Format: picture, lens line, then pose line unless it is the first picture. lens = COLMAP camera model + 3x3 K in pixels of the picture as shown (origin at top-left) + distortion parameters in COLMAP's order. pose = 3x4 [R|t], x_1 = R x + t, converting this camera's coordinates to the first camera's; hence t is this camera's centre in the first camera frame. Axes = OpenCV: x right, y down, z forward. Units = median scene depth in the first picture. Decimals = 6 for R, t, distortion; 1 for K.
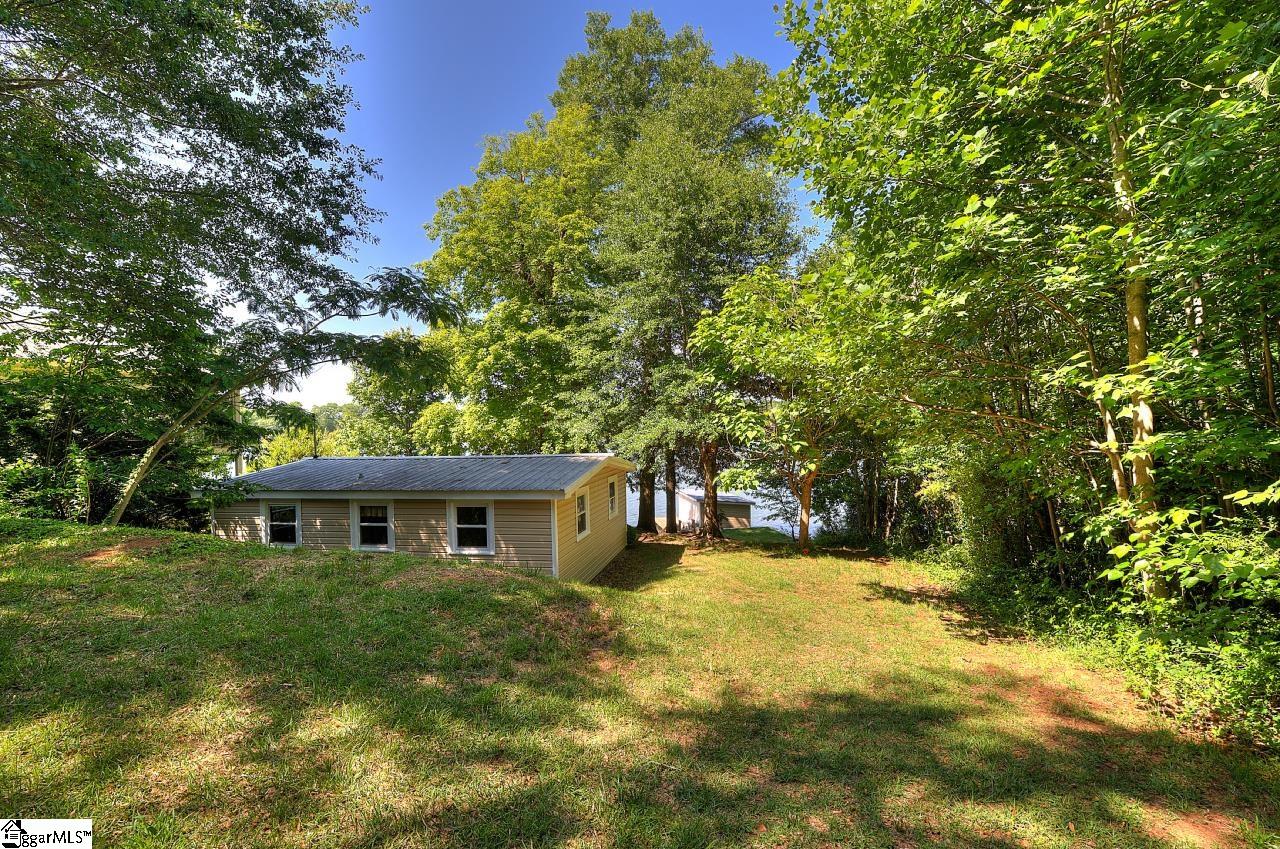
lens RADIAL K [[532.4, 0, 640.0], [0, 532.4, 424.5], [0, 0, 1]] dist [-0.000780, 0.000010]
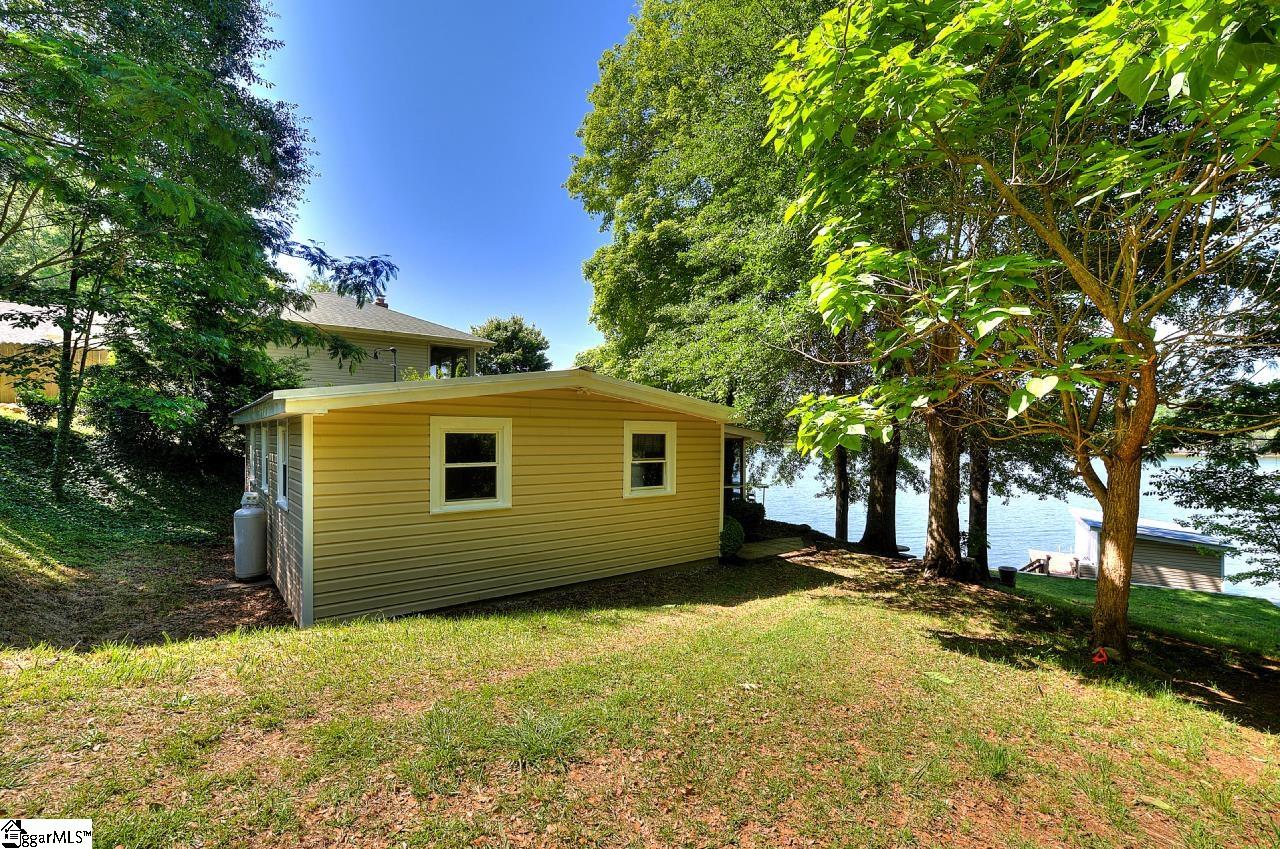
lens RADIAL K [[564.3, 0, 639.7], [0, 564.3, 428.2], [0, 0, 1]] dist [0.002437, 0.000377]
pose [[0.769310, 0.022570, -0.638477, 0.333883], [-0.020456, 0.999734, 0.010692, 0.101848], [0.638548, 0.004835, 0.769567, 0.570231]]
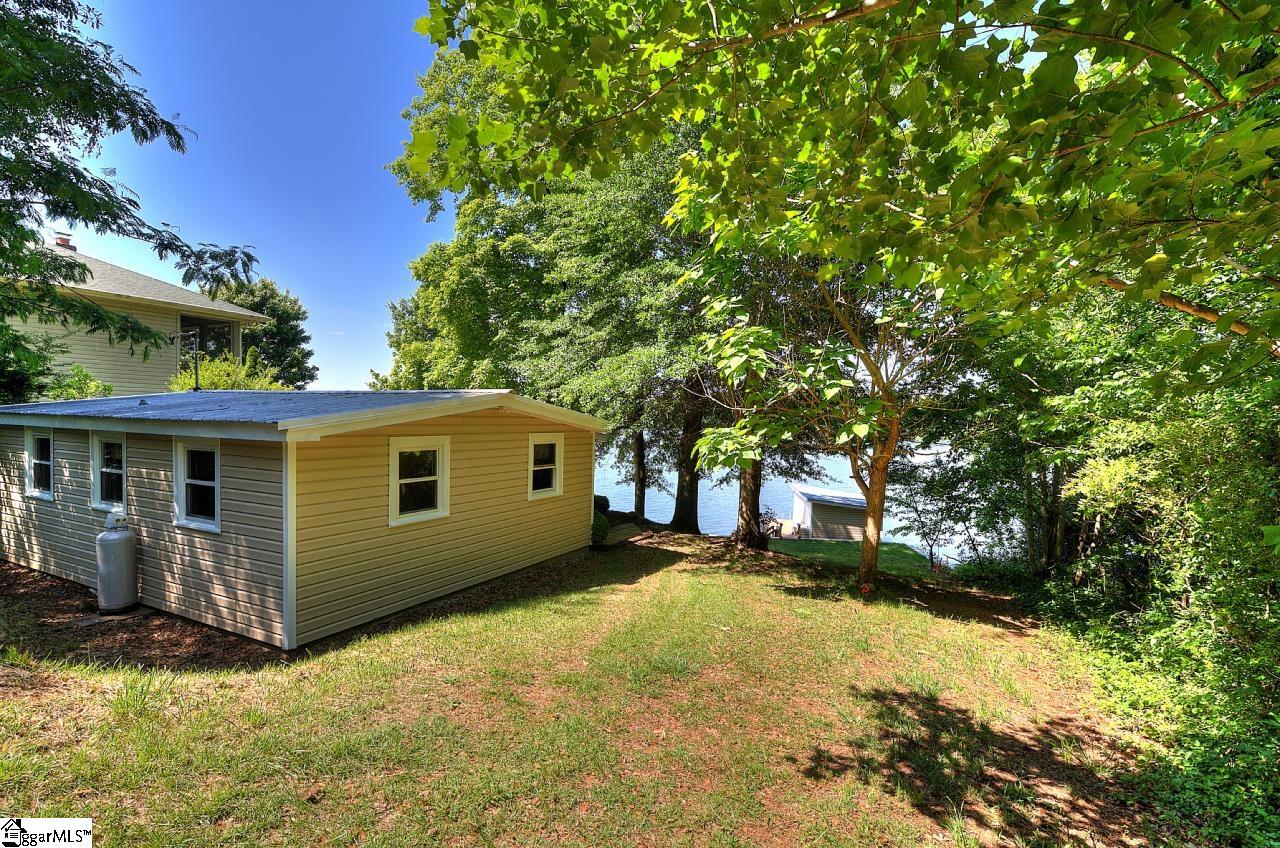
lens RADIAL K [[576.2, 0, 640.0], [0, 576.2, 424.0], [0, 0, 1]] dist [-0.003125, 0.000039]
pose [[0.961946, 0.048966, -0.268818, 0.256901], [-0.044101, 0.998736, 0.024111, 0.067245], [0.269658, -0.011338, 0.962889, 0.388849]]
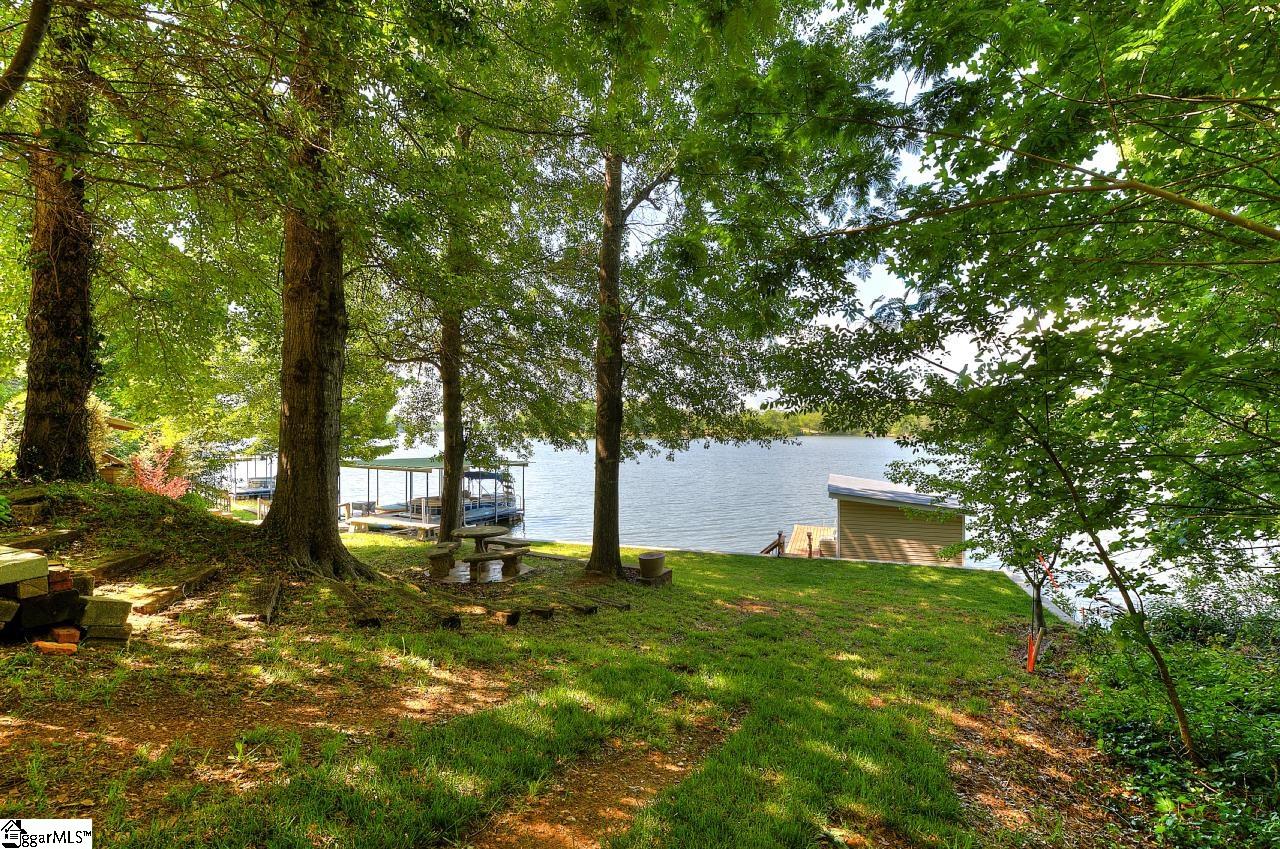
lens RADIAL K [[532.4, 0, 640.0], [0, 532.4, 424.5], [0, 0, 1]] dist [-0.000780, 0.000010]
pose [[0.873212, 0.017710, -0.487018, 0.524132], [-0.017227, 0.999837, 0.005471, 0.220169], [0.487035, 0.003612, 0.873375, 1.372230]]
